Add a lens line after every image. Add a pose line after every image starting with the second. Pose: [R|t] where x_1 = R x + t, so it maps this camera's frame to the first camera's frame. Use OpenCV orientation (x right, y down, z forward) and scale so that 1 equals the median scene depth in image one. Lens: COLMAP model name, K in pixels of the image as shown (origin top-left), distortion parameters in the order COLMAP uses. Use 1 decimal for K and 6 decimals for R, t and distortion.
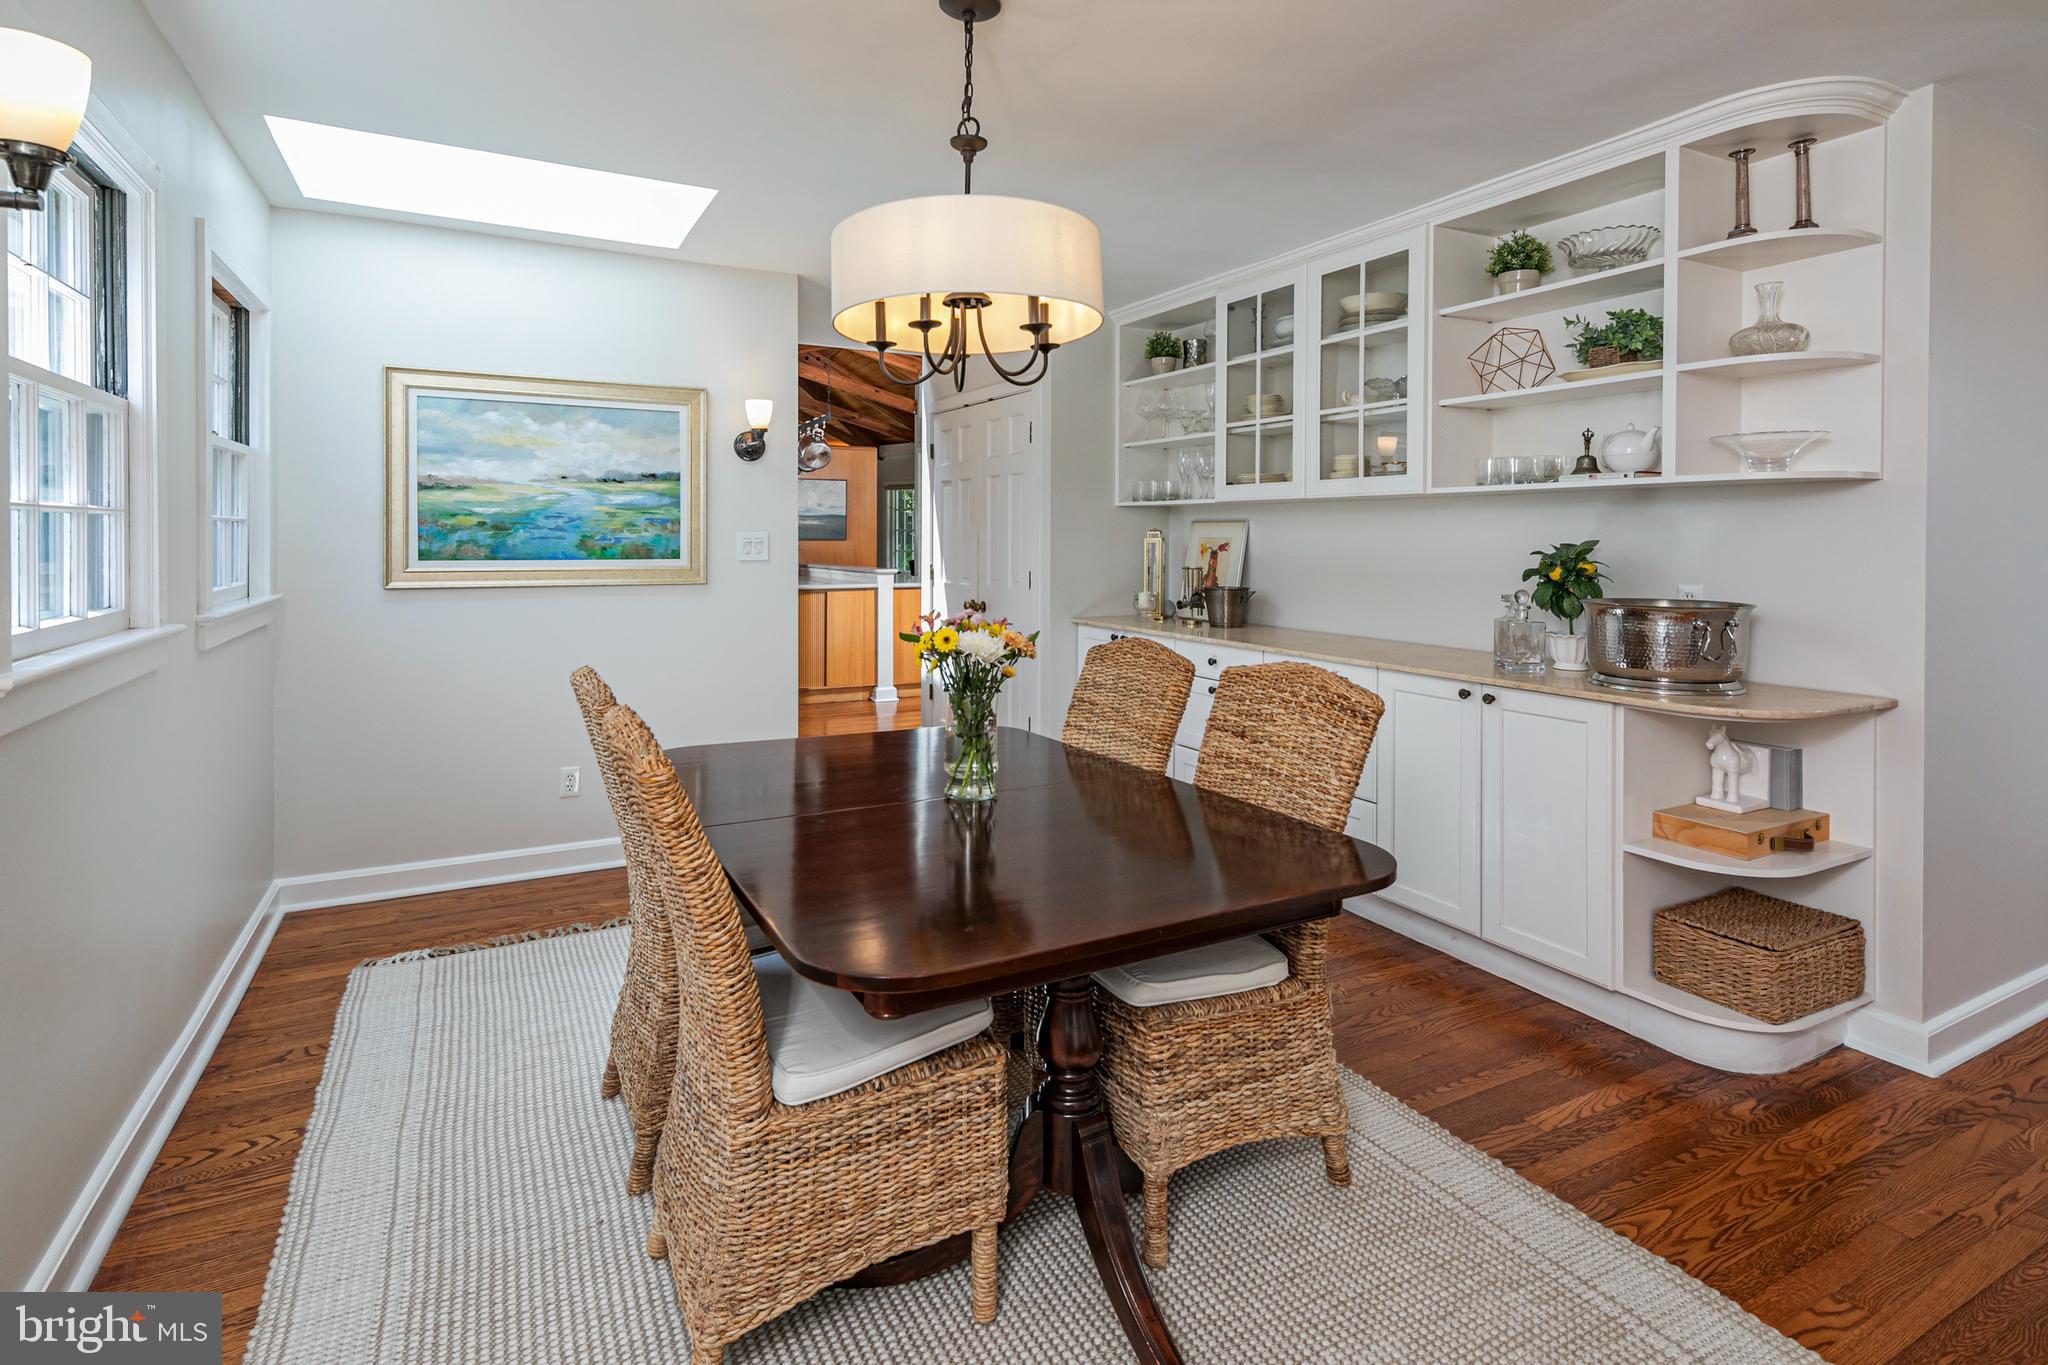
lens RADIAL K [[990.3, 0, 1013.6], [0, 990.3, 551.9], [0, 0, 1]] dist [0.007848, -0.000986]
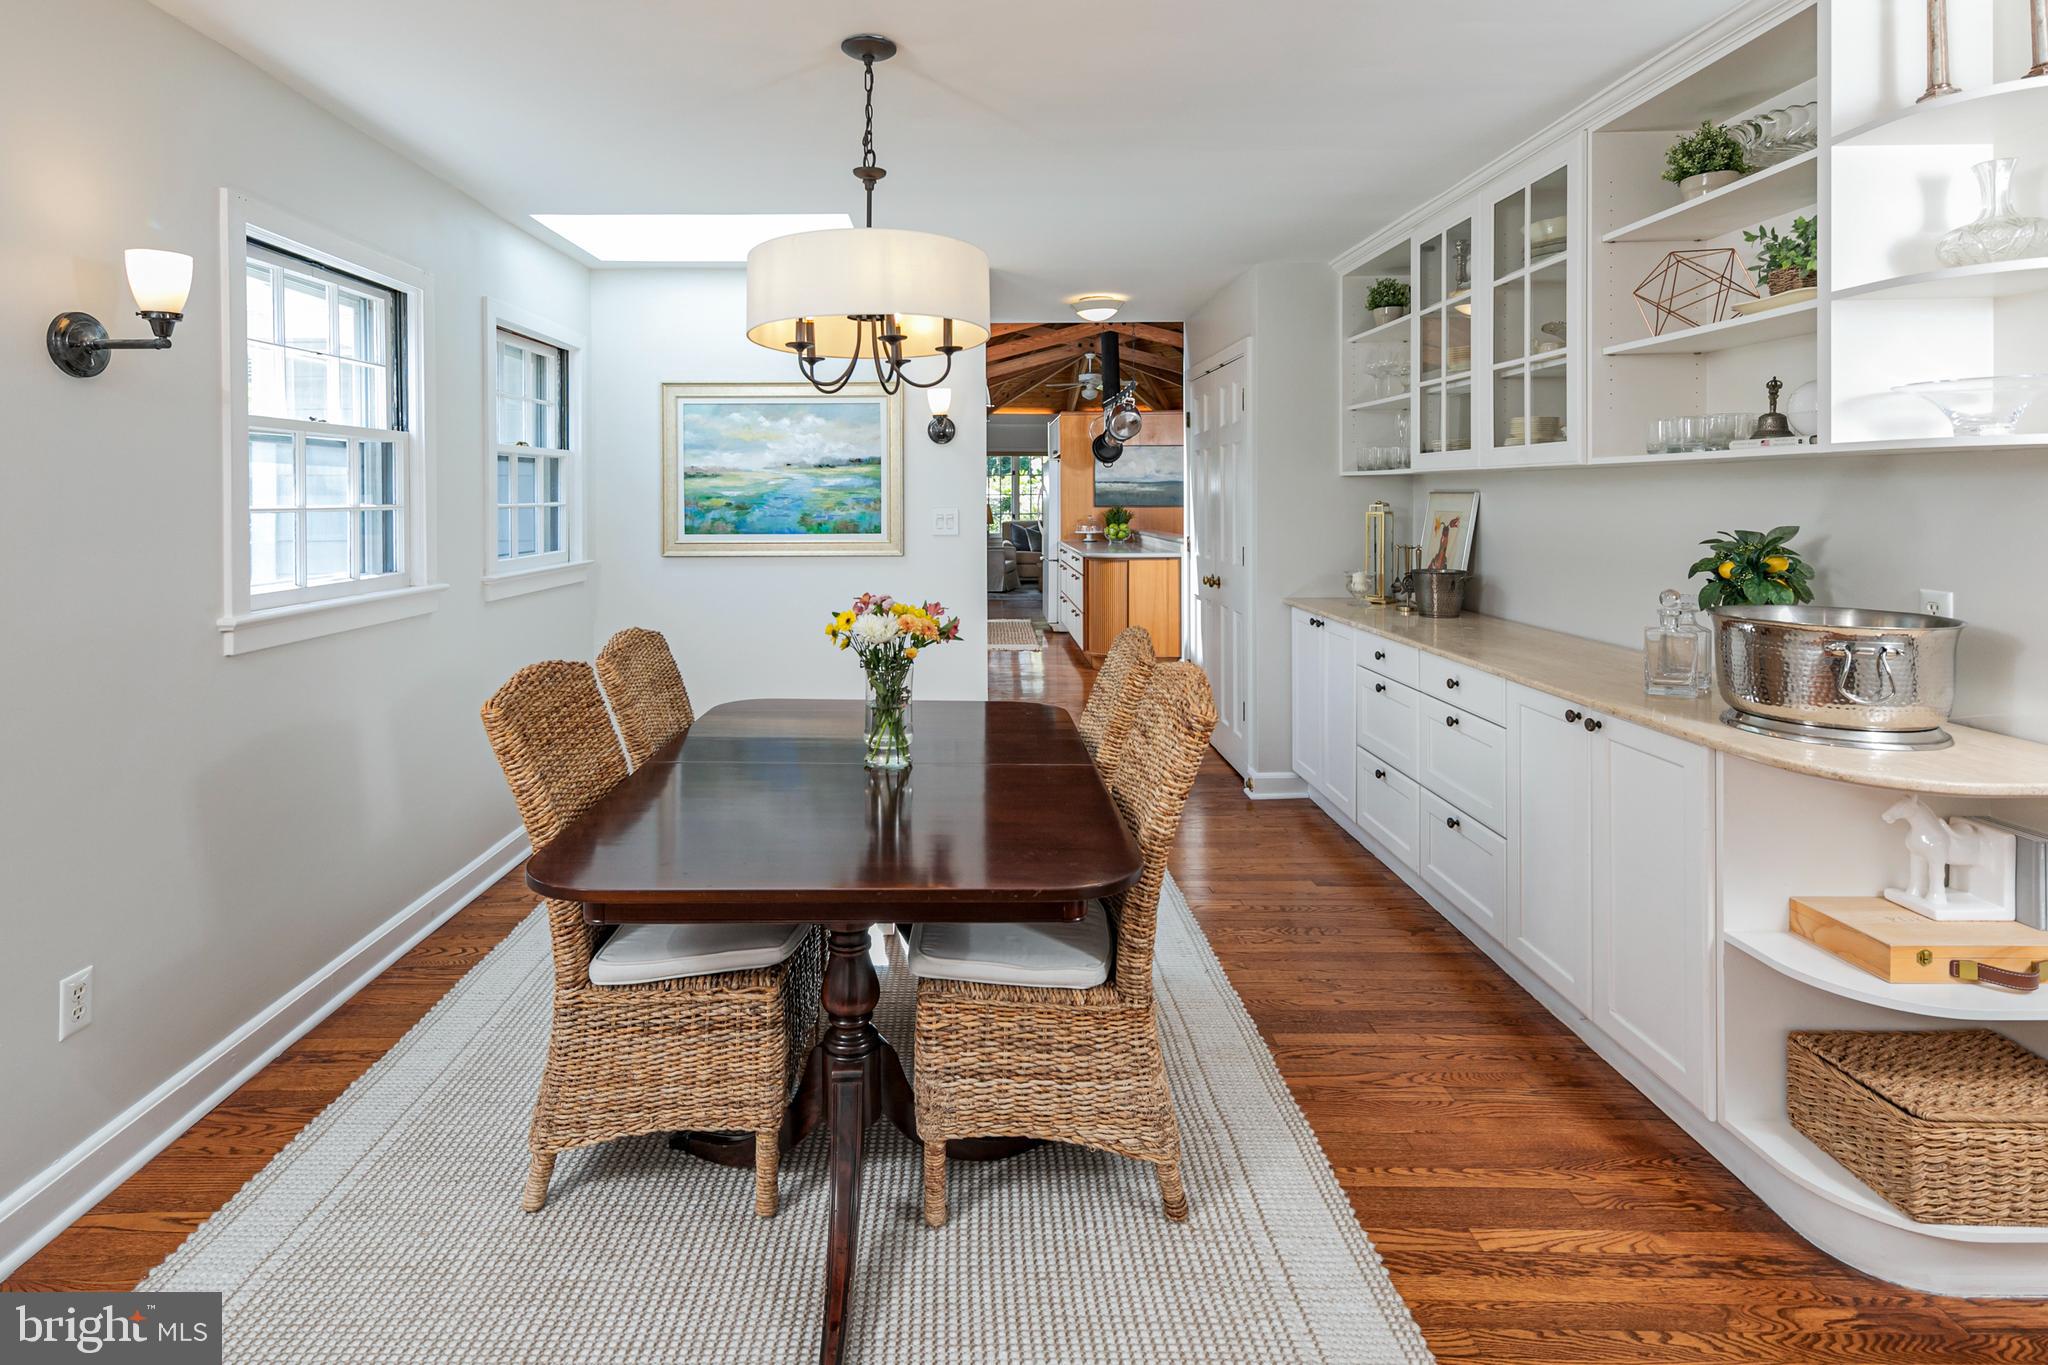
lens RADIAL K [[1031.0, 0, 1002.6], [0, 1031.0, 509.0], [0, 0, 1]] dist [0.015502, -0.006554]
pose [[0.883467, -0.001963, -0.468489, 0.369573], [0.001752, 0.999998, -0.000885, -0.021494], [0.468490, -0.000039, 0.883469, 0.030537]]
